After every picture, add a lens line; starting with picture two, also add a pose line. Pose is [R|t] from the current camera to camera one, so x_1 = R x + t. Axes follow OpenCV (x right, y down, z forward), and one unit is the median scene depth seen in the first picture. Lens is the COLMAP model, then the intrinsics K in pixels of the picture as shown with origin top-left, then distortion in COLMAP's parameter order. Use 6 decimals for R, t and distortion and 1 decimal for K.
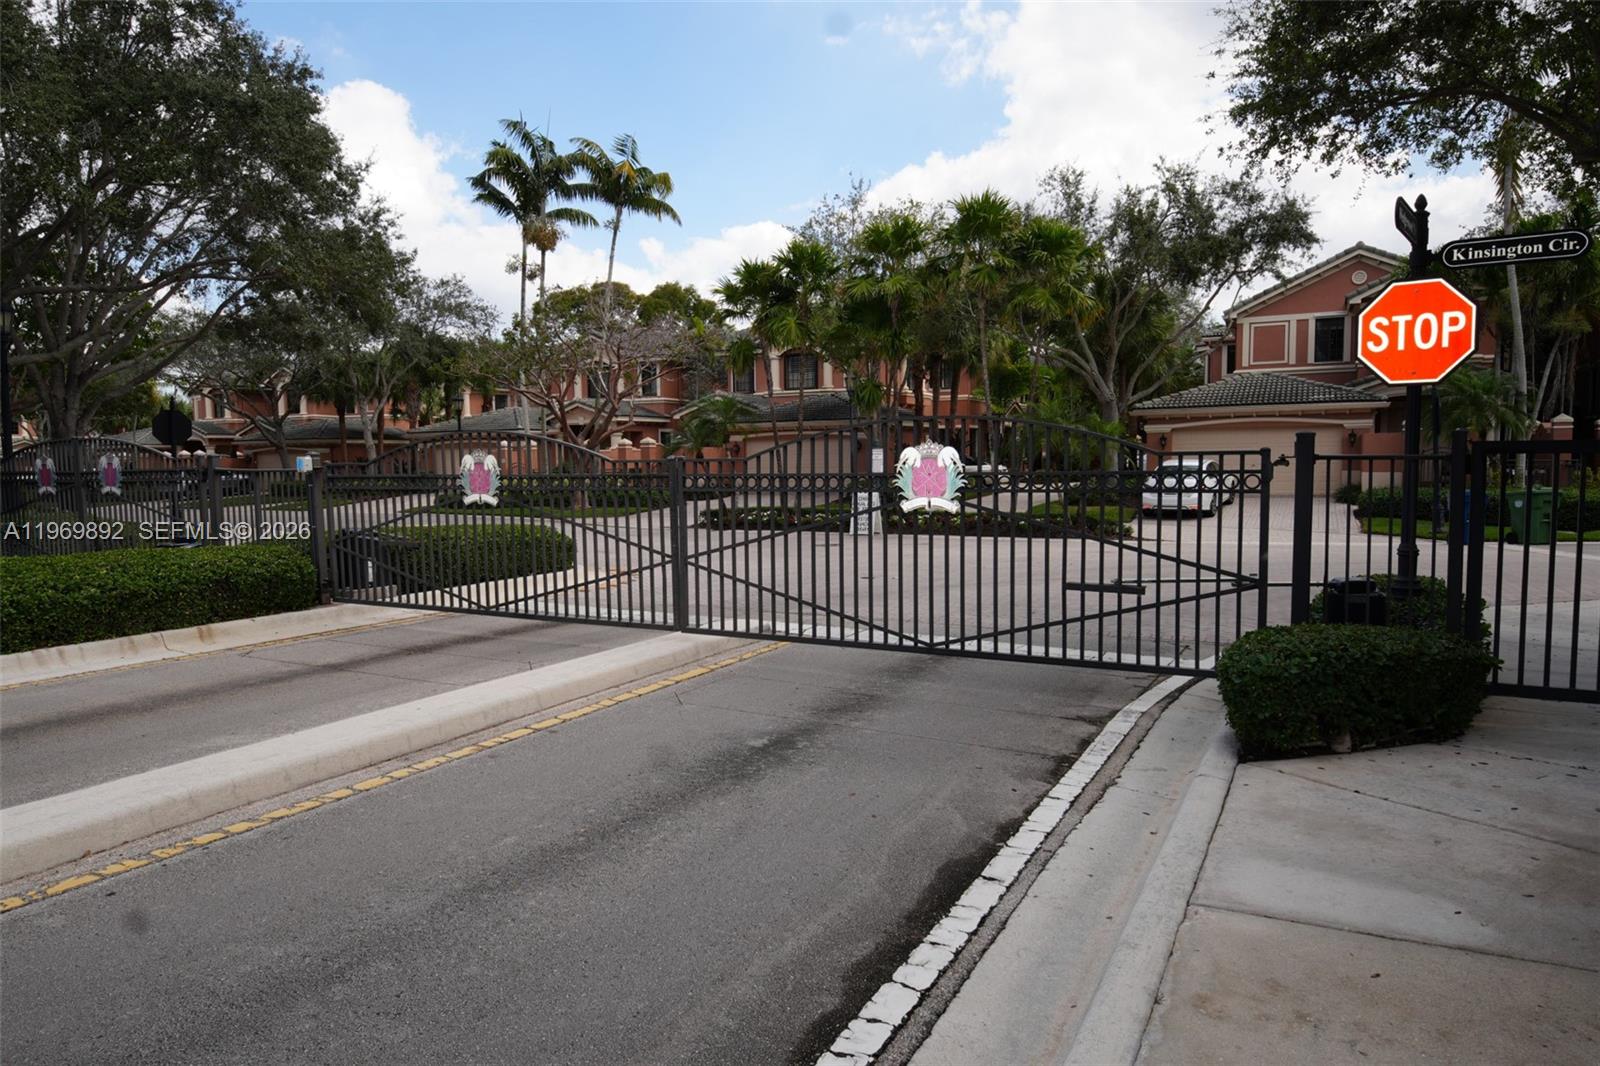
lens RADIAL K [[1013.1, 0, 801.1], [0, 1013.1, 536.2], [0, 0, 1]] dist [0.011766, -0.027662]
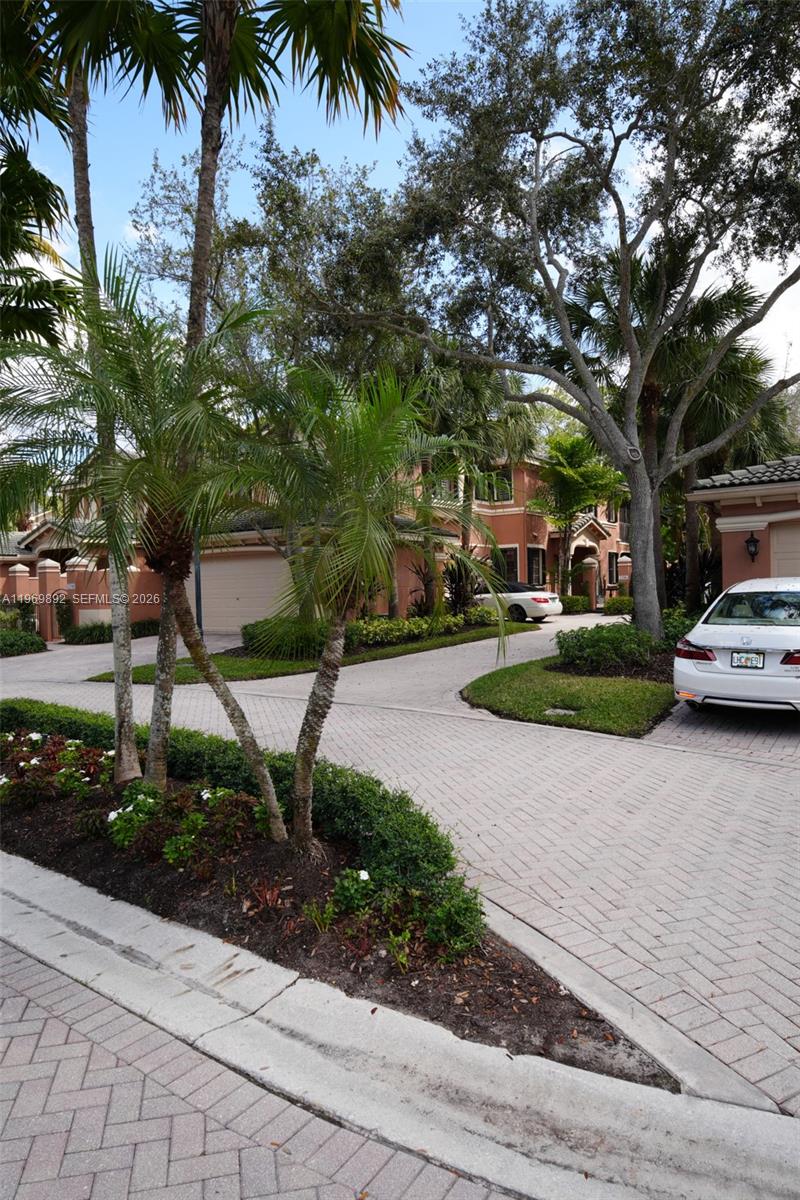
lens RADIAL K [[759.8, 0, 398.8], [0, 759.8, 599.0], [0, 0, 1]] dist [0.011766, -0.027662]
pose [[0.989399, -0.009267, -0.144924, 0.230075], [0.000304, 0.998092, -0.061749, -0.041079], [0.145220, 0.061050, 0.987514, 0.577337]]
